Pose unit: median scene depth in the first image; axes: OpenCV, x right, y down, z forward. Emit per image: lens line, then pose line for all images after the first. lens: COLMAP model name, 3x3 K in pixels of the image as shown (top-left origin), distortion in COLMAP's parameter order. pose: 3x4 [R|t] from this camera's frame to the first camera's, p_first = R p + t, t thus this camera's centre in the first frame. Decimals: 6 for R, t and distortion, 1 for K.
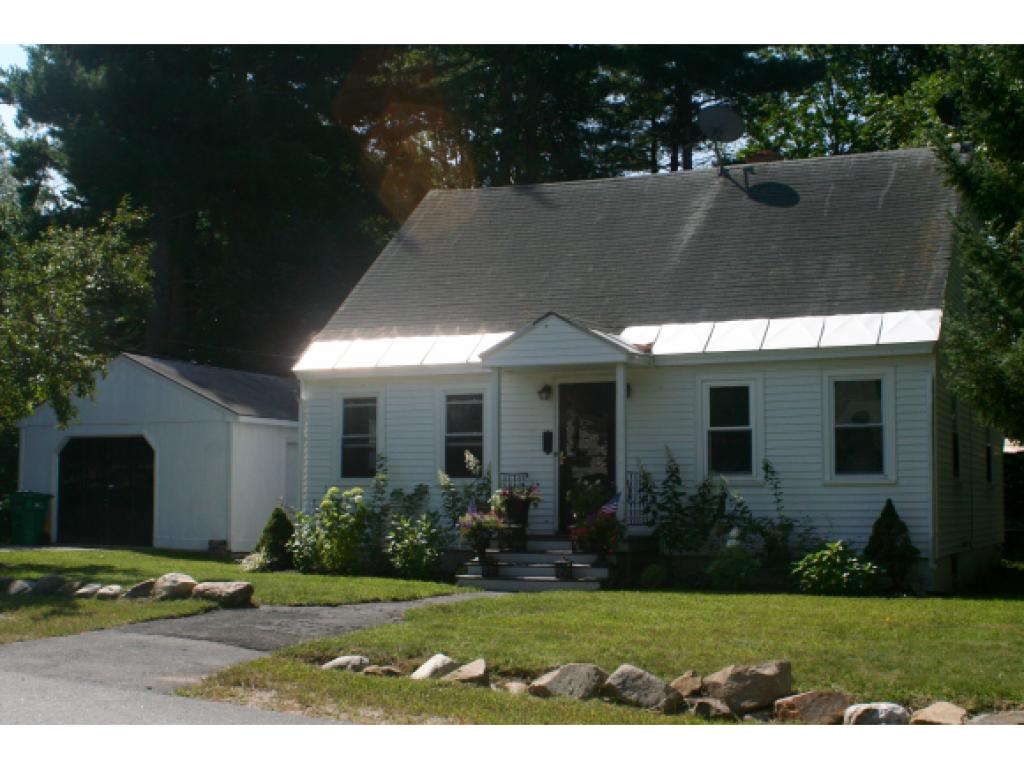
lens RADIAL K [[1337.0, 0, 512.0], [0, 1337.0, 384.5], [0, 0, 1]] dist [-0.150499, 0.003271]
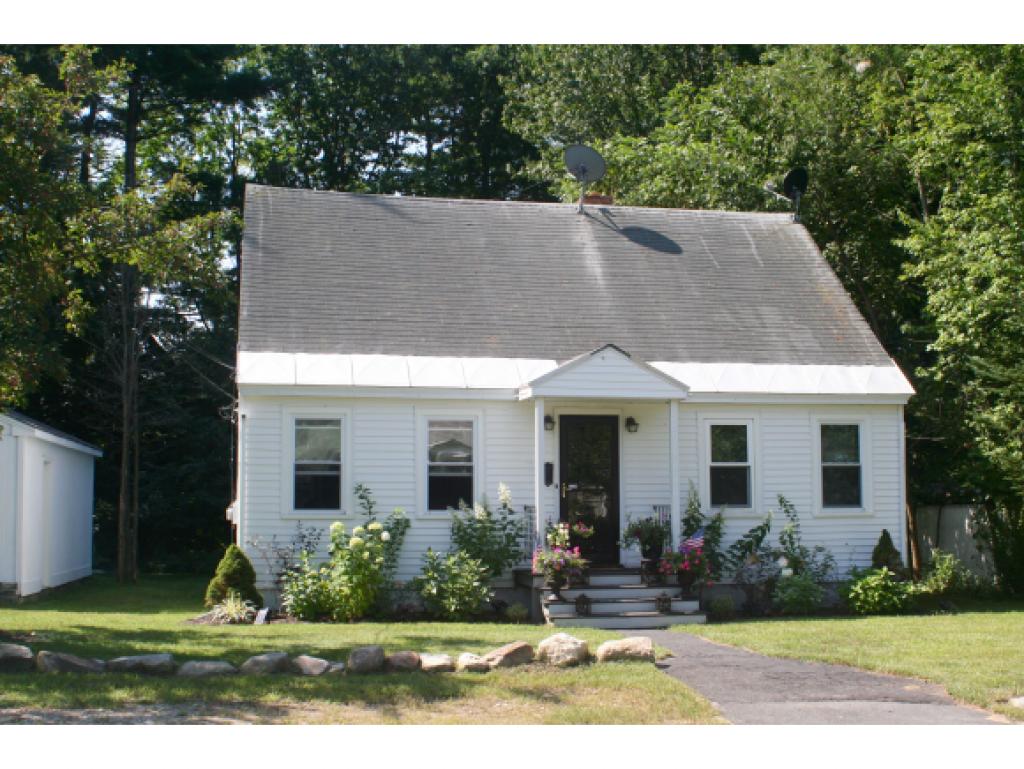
lens RADIAL K [[1337.0, 0, 512.0], [0, 1337.0, 384.5], [0, 0, 1]] dist [-0.150499, 0.003271]
pose [[0.826217, 0.057066, 0.560454, -0.578704], [-0.041474, 0.998318, -0.040509, 0.019527], [-0.561823, 0.010224, 0.827194, 0.217427]]
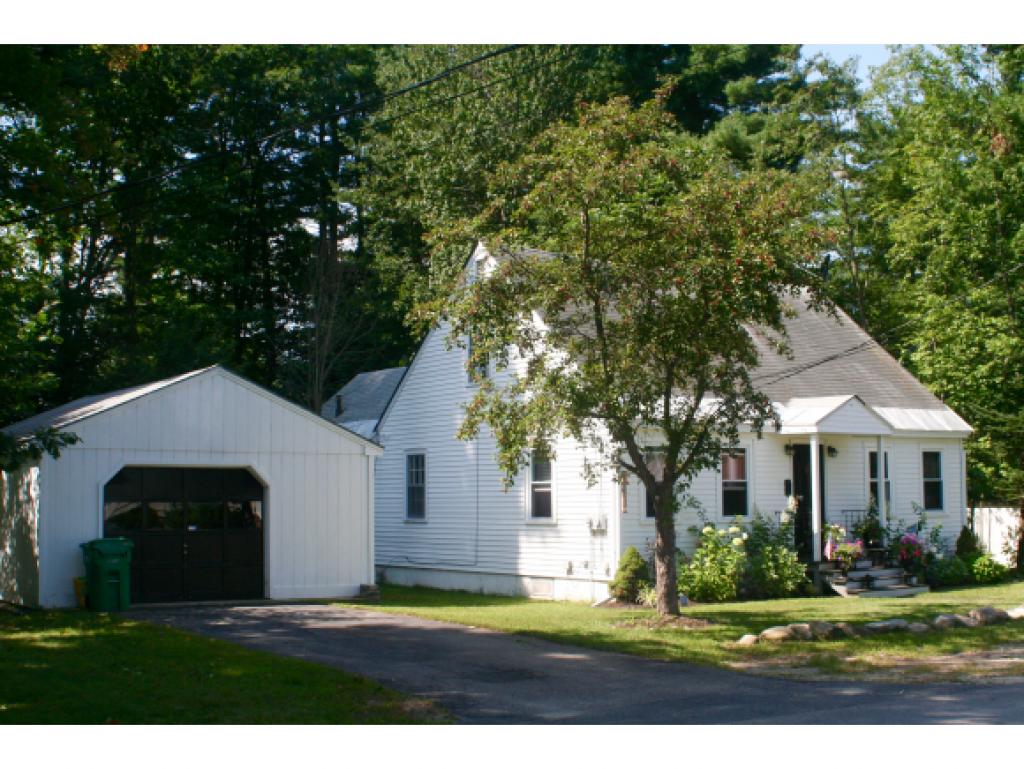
lens RADIAL K [[1337.0, 0, 512.0], [0, 1337.0, 384.5], [0, 0, 1]] dist [-0.150499, 0.003271]
pose [[0.506619, 0.074710, 0.858927, -1.315943], [-0.055672, 0.996994, -0.053882, 0.028808], [-0.860371, -0.020520, 0.509256, 0.601420]]
